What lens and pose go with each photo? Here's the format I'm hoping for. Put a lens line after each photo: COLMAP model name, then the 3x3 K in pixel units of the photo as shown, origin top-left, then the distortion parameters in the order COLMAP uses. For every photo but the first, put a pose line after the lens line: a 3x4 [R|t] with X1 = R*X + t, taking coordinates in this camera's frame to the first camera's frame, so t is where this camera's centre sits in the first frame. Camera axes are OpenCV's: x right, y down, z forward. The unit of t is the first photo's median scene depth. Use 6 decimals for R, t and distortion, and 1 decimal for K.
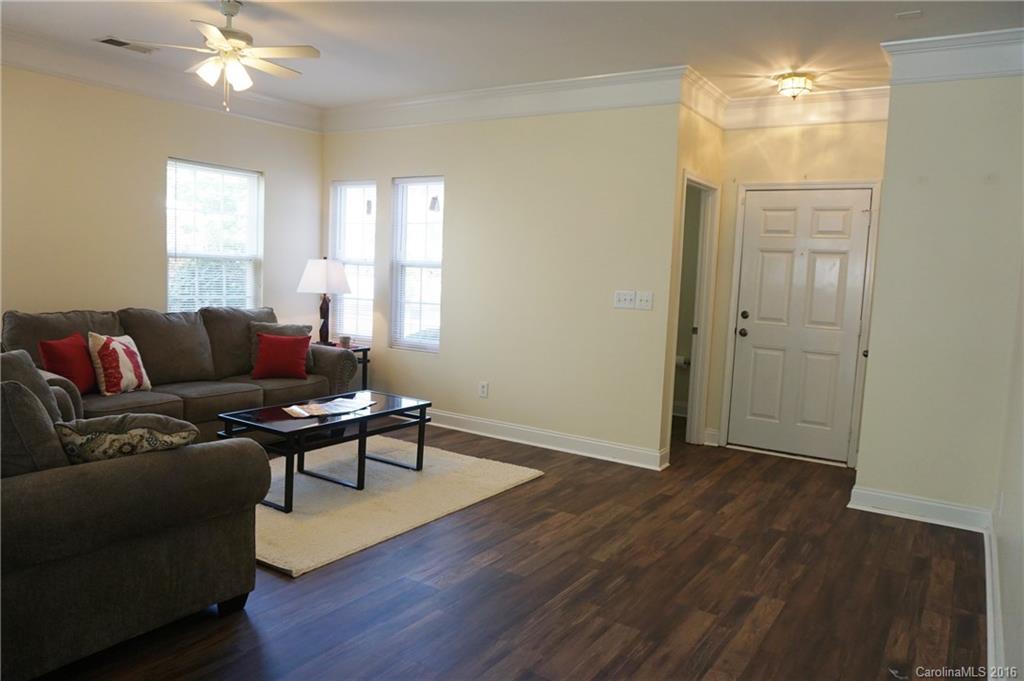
lens RADIAL K [[706.8, 0, 514.1], [0, 706.8, 348.1], [0, 0, 1]] dist [-0.053434, 0.046482]
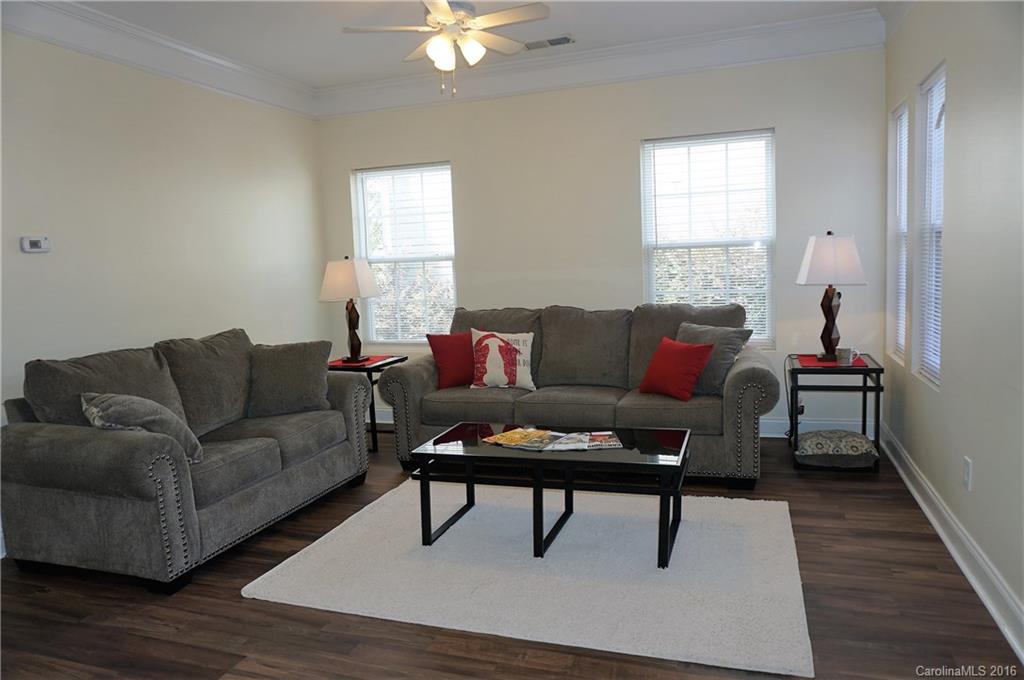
lens RADIAL K [[690.6, 0, 509.3], [0, 690.6, 349.9], [0, 0, 1]] dist [-0.062469, 0.047611]
pose [[0.234151, 0.067715, -0.969839, 0.430858], [-0.046419, 0.997212, 0.058419, -0.051771], [0.971092, 0.031340, 0.236641, 0.748822]]
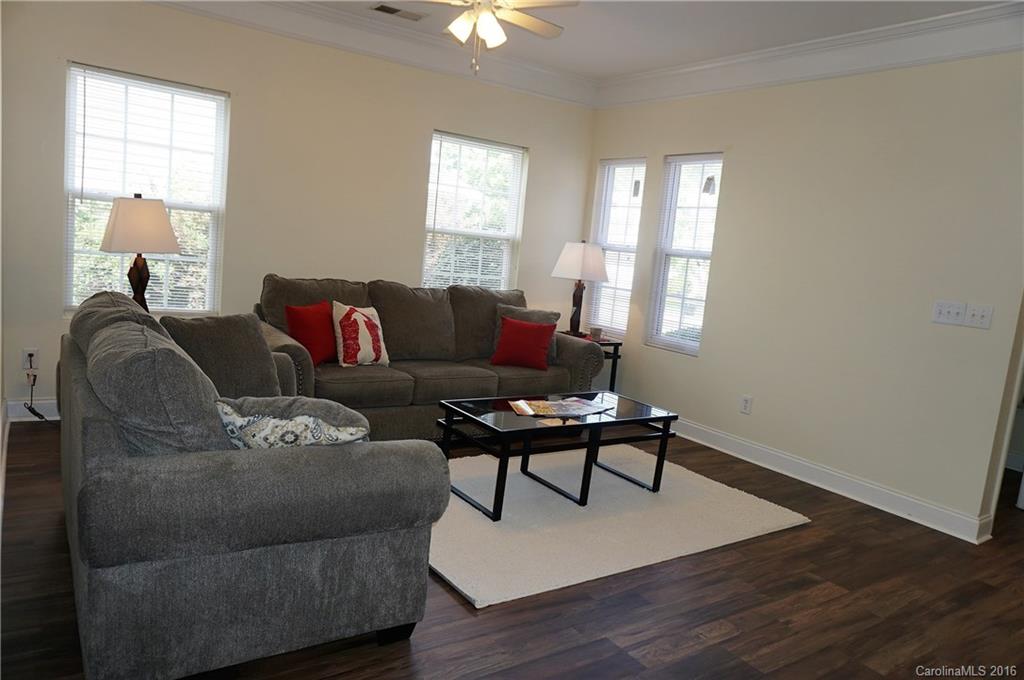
lens RADIAL K [[706.8, 0, 514.1], [0, 706.8, 347.6], [0, 0, 1]] dist [-0.053434, 0.046482]
pose [[0.924205, 0.099274, -0.368767, 0.005282], [-0.095779, 0.995014, 0.027820, -0.008765], [0.369690, 0.009609, 0.929105, 0.150332]]
